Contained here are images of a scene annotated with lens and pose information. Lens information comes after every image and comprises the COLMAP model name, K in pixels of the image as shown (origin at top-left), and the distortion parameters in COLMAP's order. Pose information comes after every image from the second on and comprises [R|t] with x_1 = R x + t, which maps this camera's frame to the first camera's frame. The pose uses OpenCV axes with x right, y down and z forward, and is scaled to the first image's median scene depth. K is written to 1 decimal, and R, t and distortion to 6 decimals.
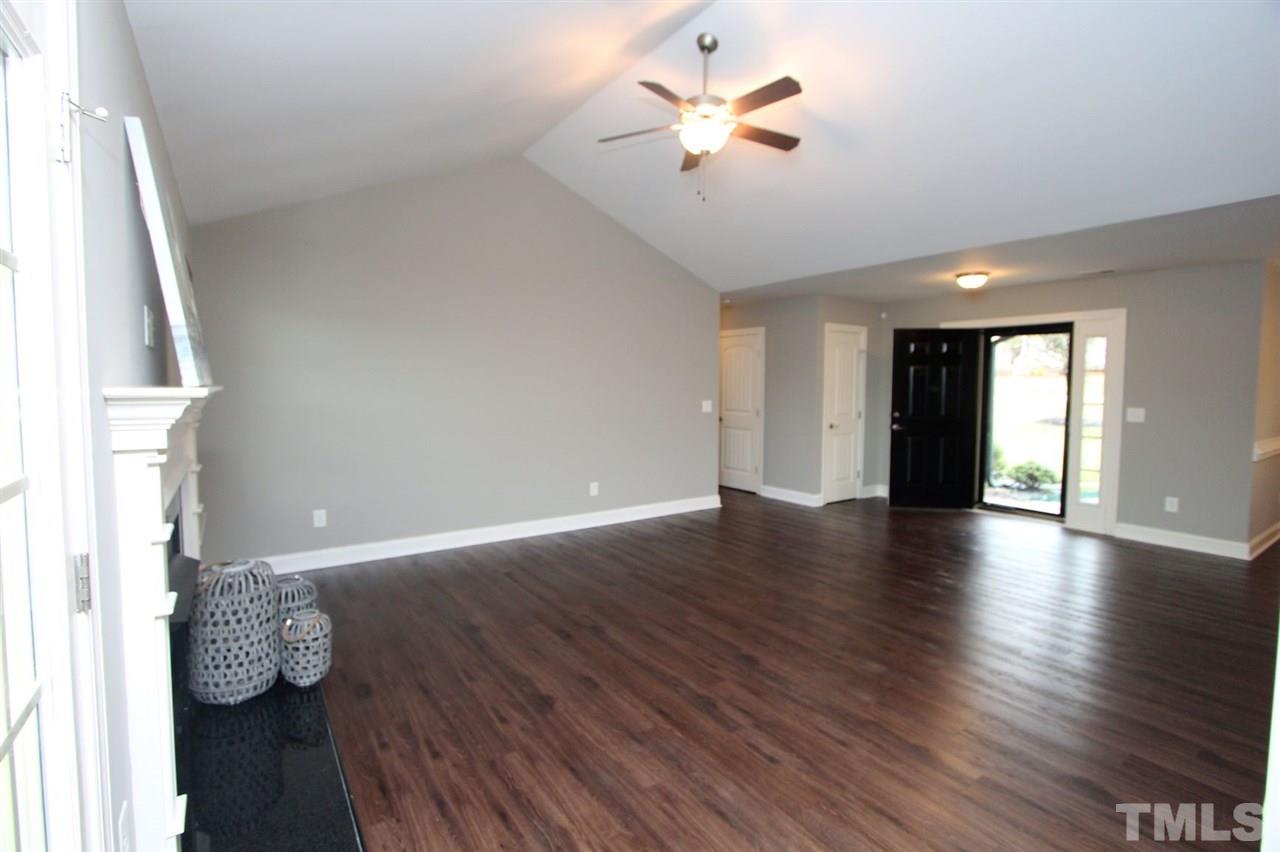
lens RADIAL K [[588.1, 0, 638.3], [0, 588.1, 425.1], [0, 0, 1]] dist [-0.015876, 0.000817]
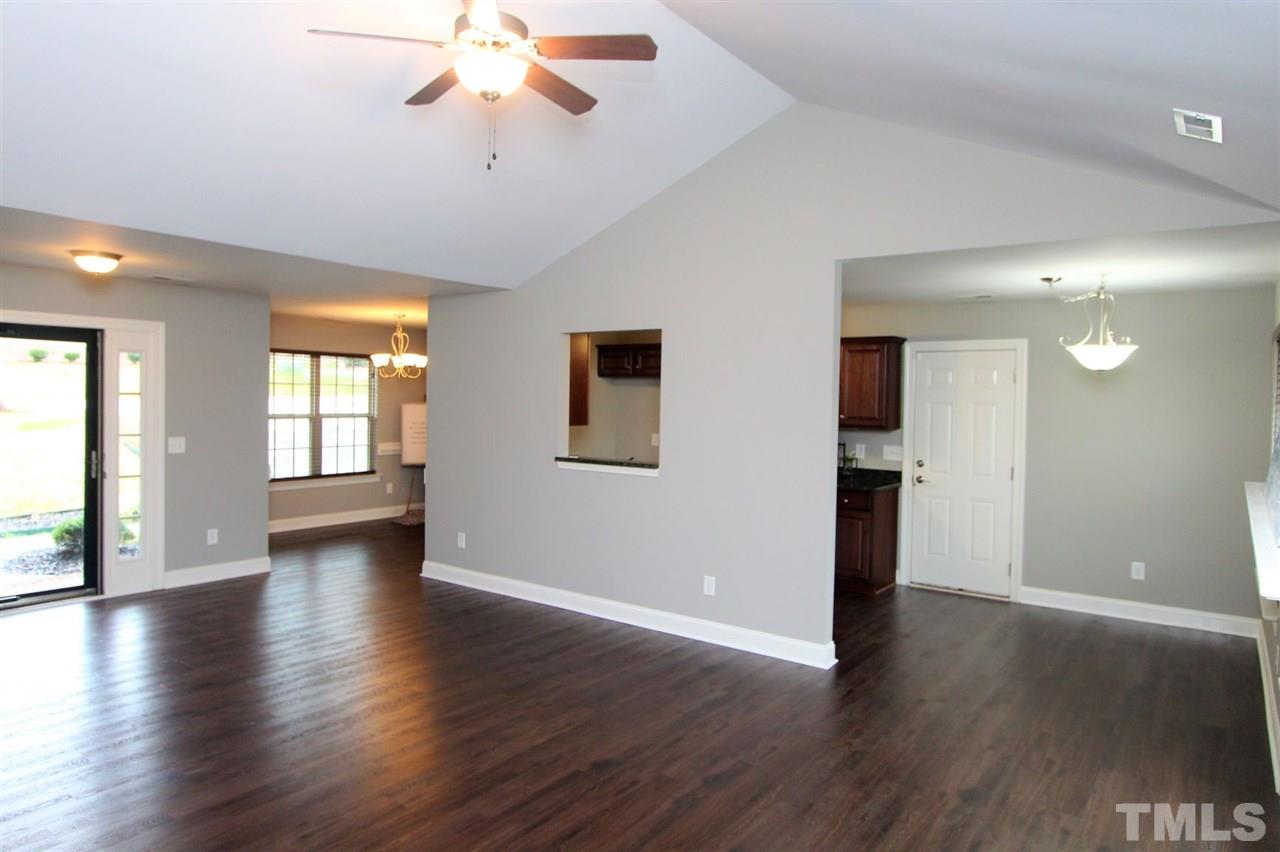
lens RADIAL K [[803.5, 0, 636.7], [0, 803.5, 420.3], [0, 0, 1]] dist [-0.005233, 0.000132]
pose [[-0.321463, -0.041147, 0.946028, -0.842643], [0.049374, 0.996968, 0.060141, -0.153766], [-0.945634, 0.066042, -0.318456, 1.200441]]
